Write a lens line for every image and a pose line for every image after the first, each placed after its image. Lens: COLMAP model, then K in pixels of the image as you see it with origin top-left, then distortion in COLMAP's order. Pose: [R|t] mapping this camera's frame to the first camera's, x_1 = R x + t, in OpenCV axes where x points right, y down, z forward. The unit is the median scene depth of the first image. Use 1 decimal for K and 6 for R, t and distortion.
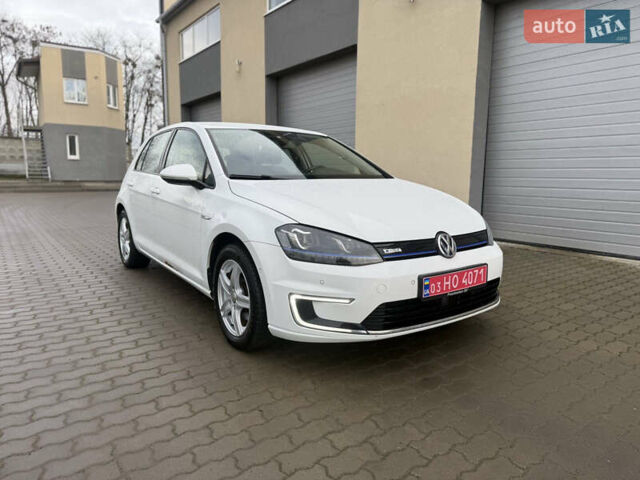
lens RADIAL K [[452.0, 0, 321.2], [0, 452.0, 230.6], [0, 0, 1]] dist [0.003817, -0.001476]
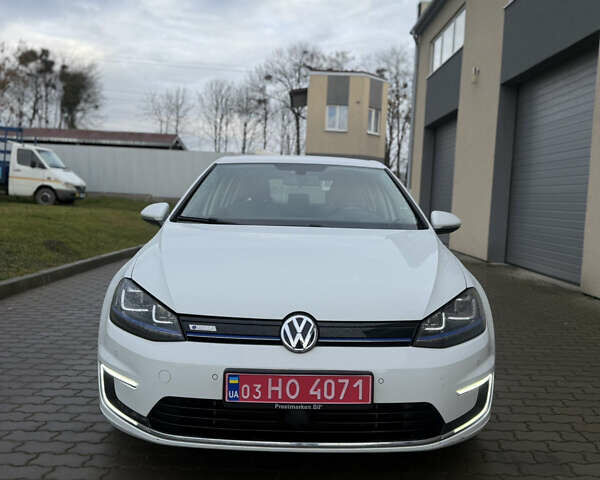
lens RADIAL K [[551.4, 0, 311.0], [0, 551.4, 240.7], [0, 0, 1]] dist [0.176931, -0.440598]
pose [[0.824041, 0.063640, -0.562945, 0.149274], [-0.100625, 0.994312, -0.034890, -0.015511], [0.557523, 0.085397, 0.825758, 0.061248]]
